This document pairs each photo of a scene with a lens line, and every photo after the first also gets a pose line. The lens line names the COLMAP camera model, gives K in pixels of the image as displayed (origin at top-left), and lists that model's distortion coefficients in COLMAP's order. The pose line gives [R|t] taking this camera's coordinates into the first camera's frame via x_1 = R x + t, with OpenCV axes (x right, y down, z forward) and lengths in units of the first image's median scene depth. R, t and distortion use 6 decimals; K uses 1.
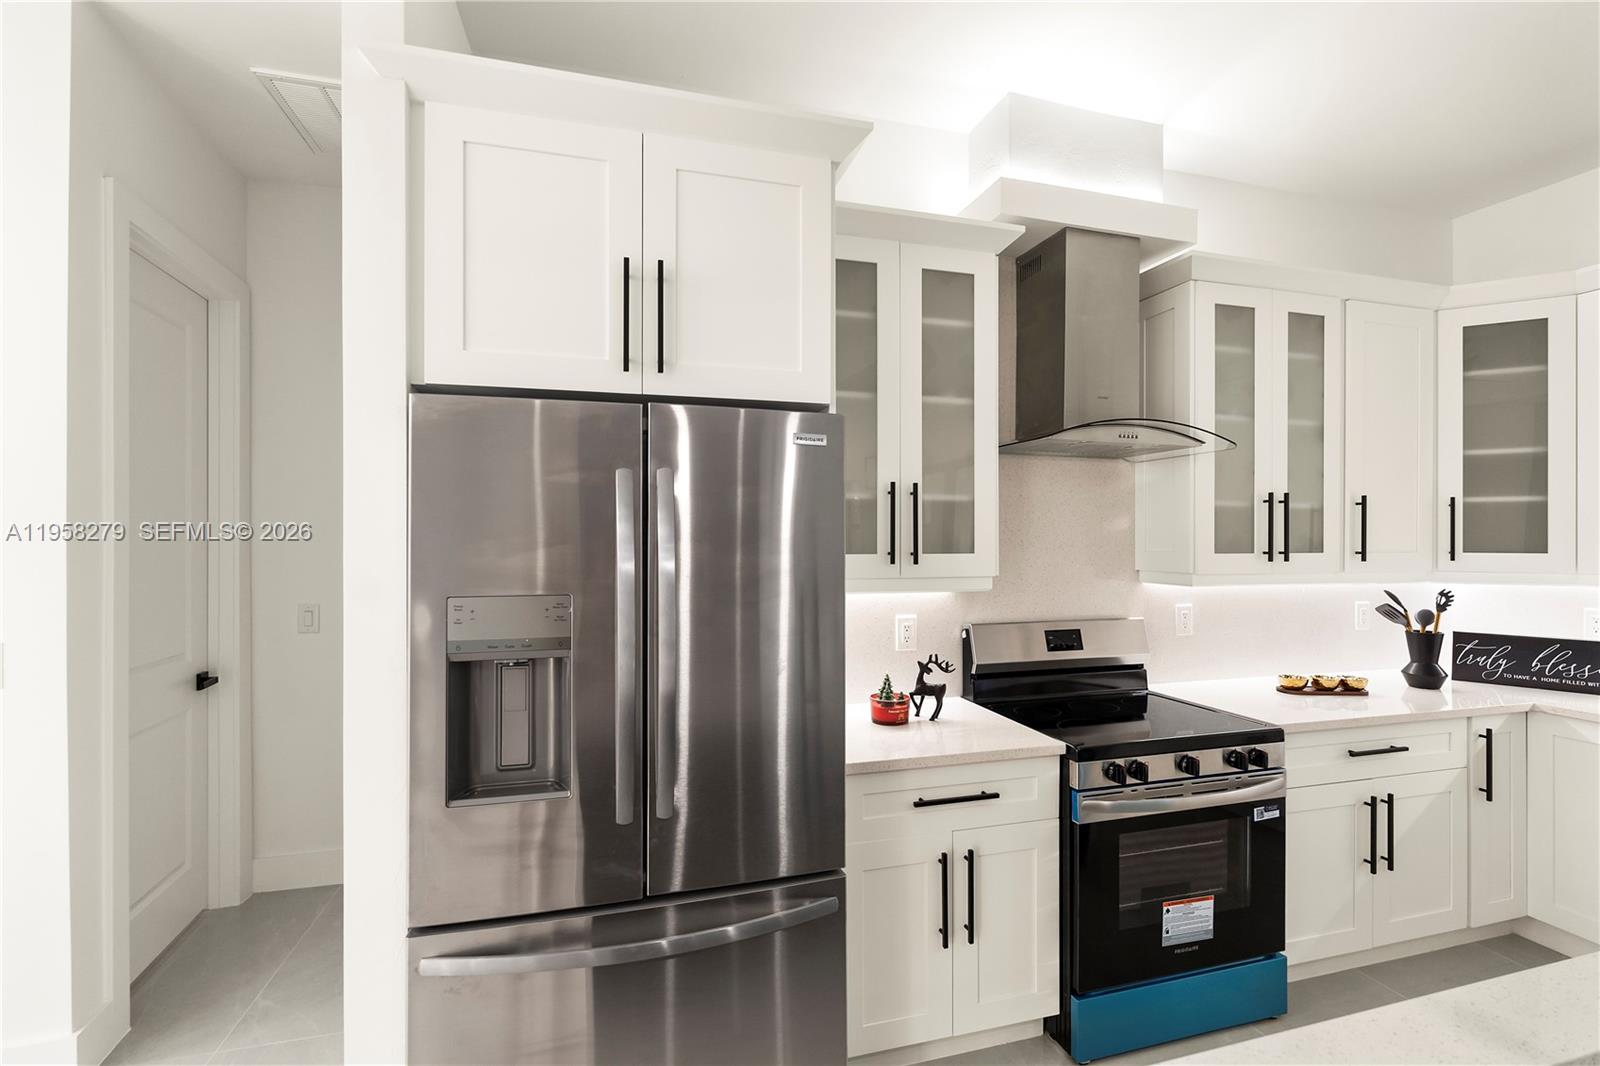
lens RADIAL K [[712.9, 0, 800.7], [0, 712.9, 535.8], [0, 0, 1]] dist [-0.000600, -0.000319]
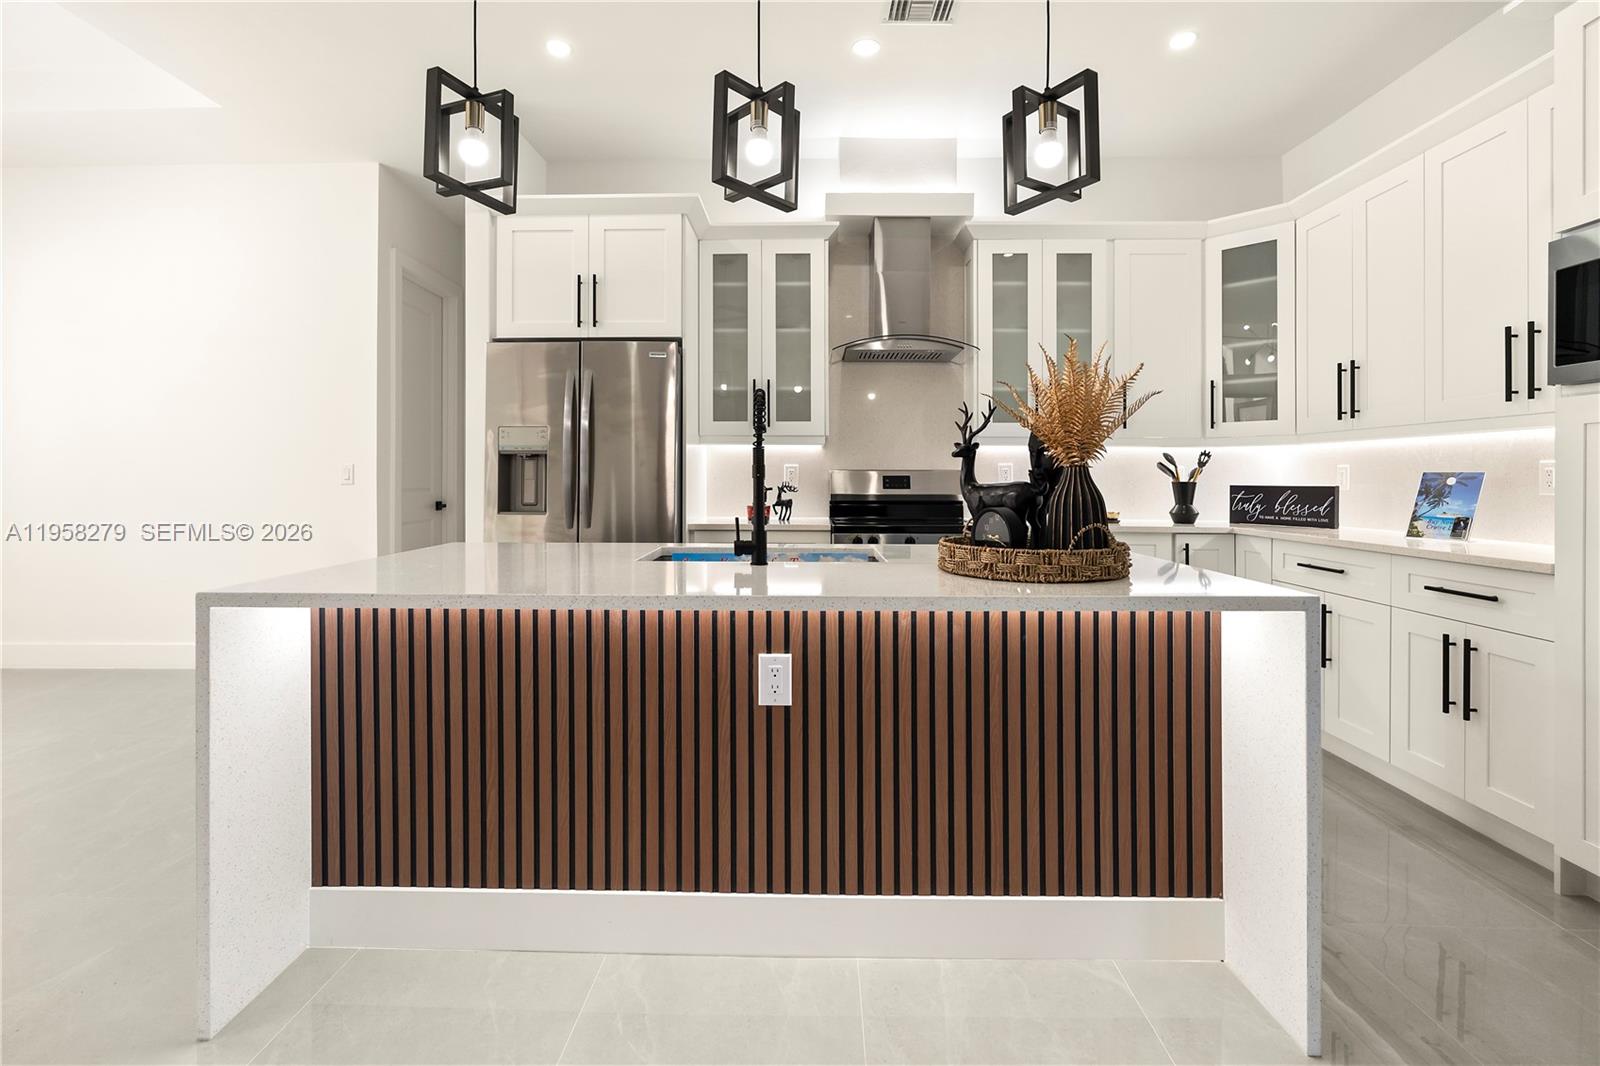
lens RADIAL K [[734.5, 0, 793.9], [0, 734.5, 473.5], [0, 0, 1]] dist [0.002407, 0.000381]
pose [[0.956442, 0.000425, -0.291922, 0.612796], [-0.001192, 0.999996, -0.002450, 0.130638], [0.291920, 0.002691, 0.956439, -0.562014]]
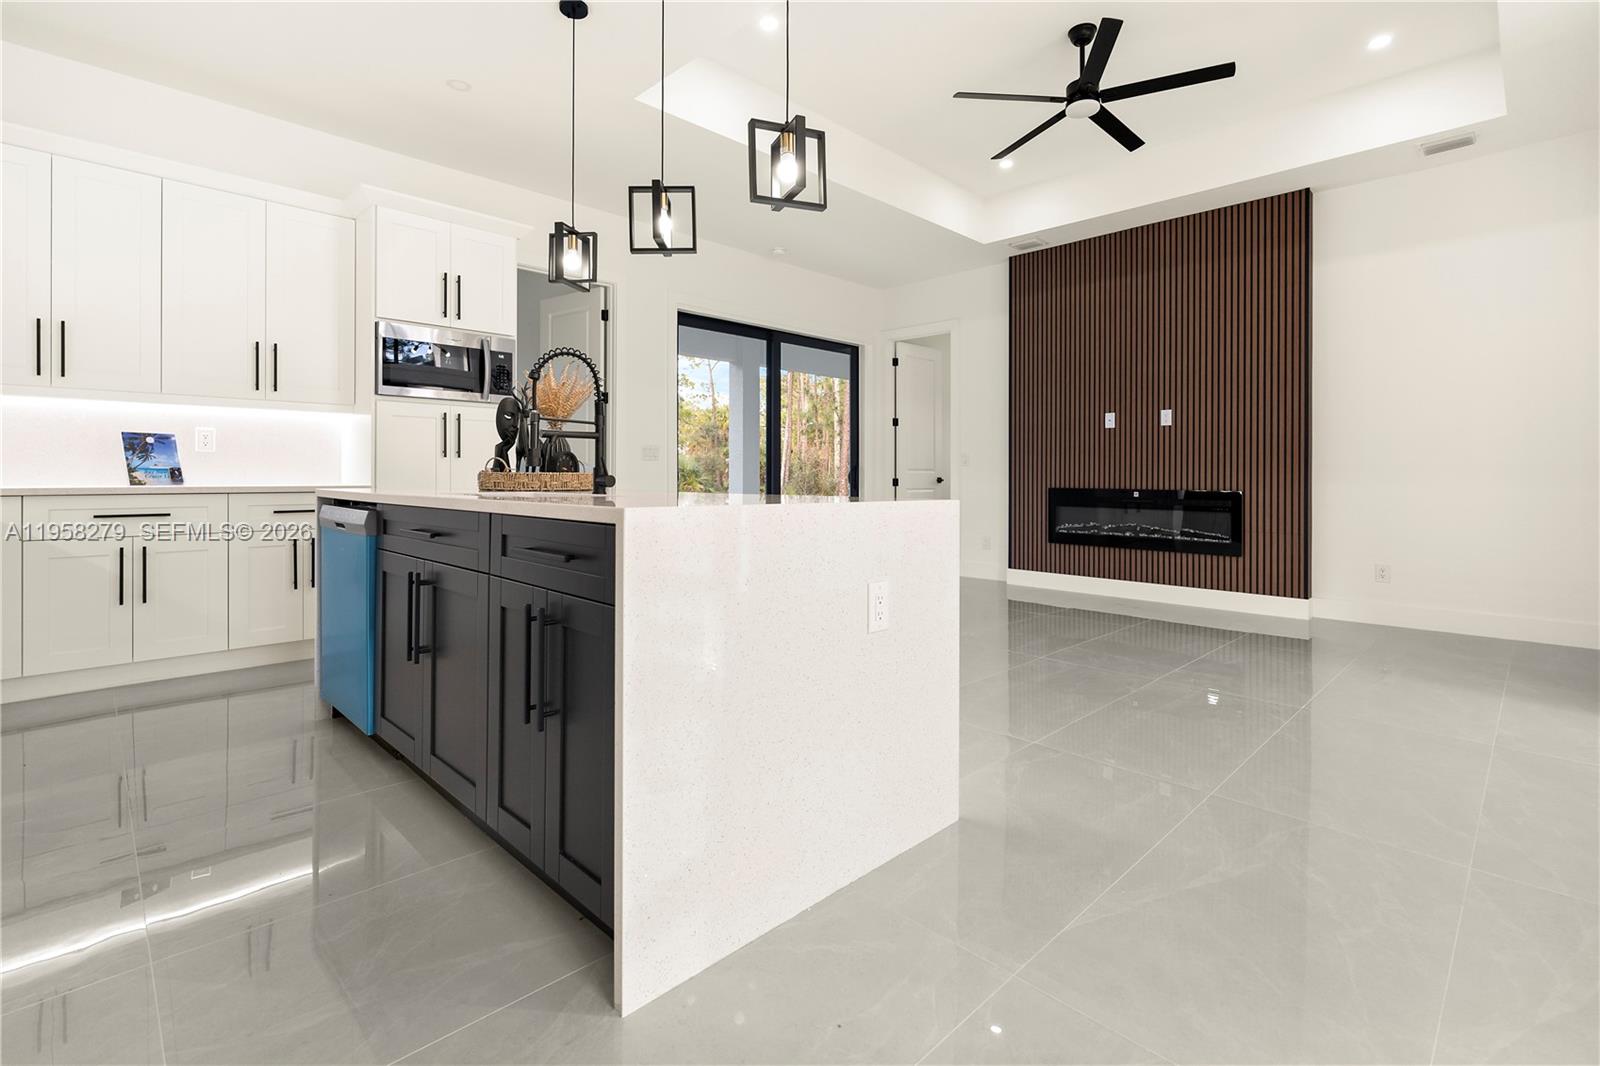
lens RADIAL K [[738.1, 0, 811.9], [0, 738.1, 476.1], [0, 0, 1]] dist [-0.002253, -0.000273]
pose [[-0.495844, -0.003753, 0.868404, -0.593601], [-0.006708, 0.999977, 0.000492, 0.196812], [-0.868386, -0.005581, -0.495858, 0.370356]]
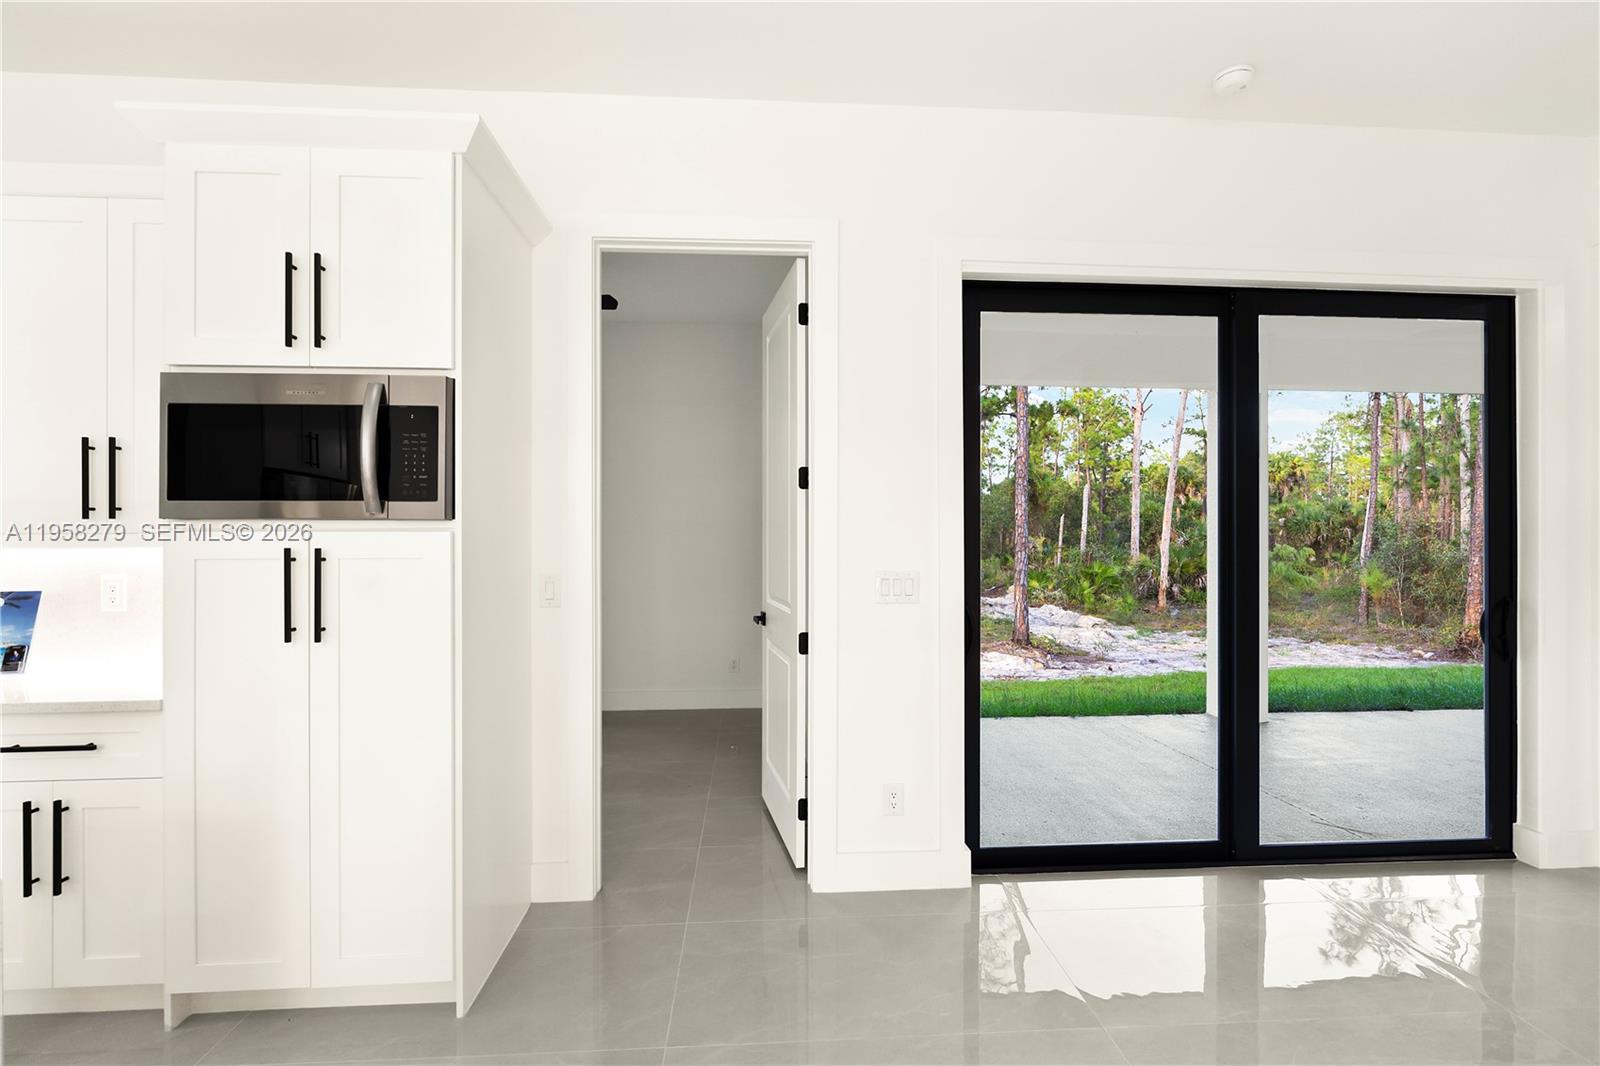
lens RADIAL K [[712.9, 0, 800.7], [0, 712.9, 535.8], [0, 0, 1]] dist [-0.000600, -0.000319]
pose [[0.199532, -0.005126, 0.979878, 0.562553], [-0.001393, 0.999984, 0.005514, 0.049832], [-0.979890, -0.002466, 0.199521, -0.383428]]
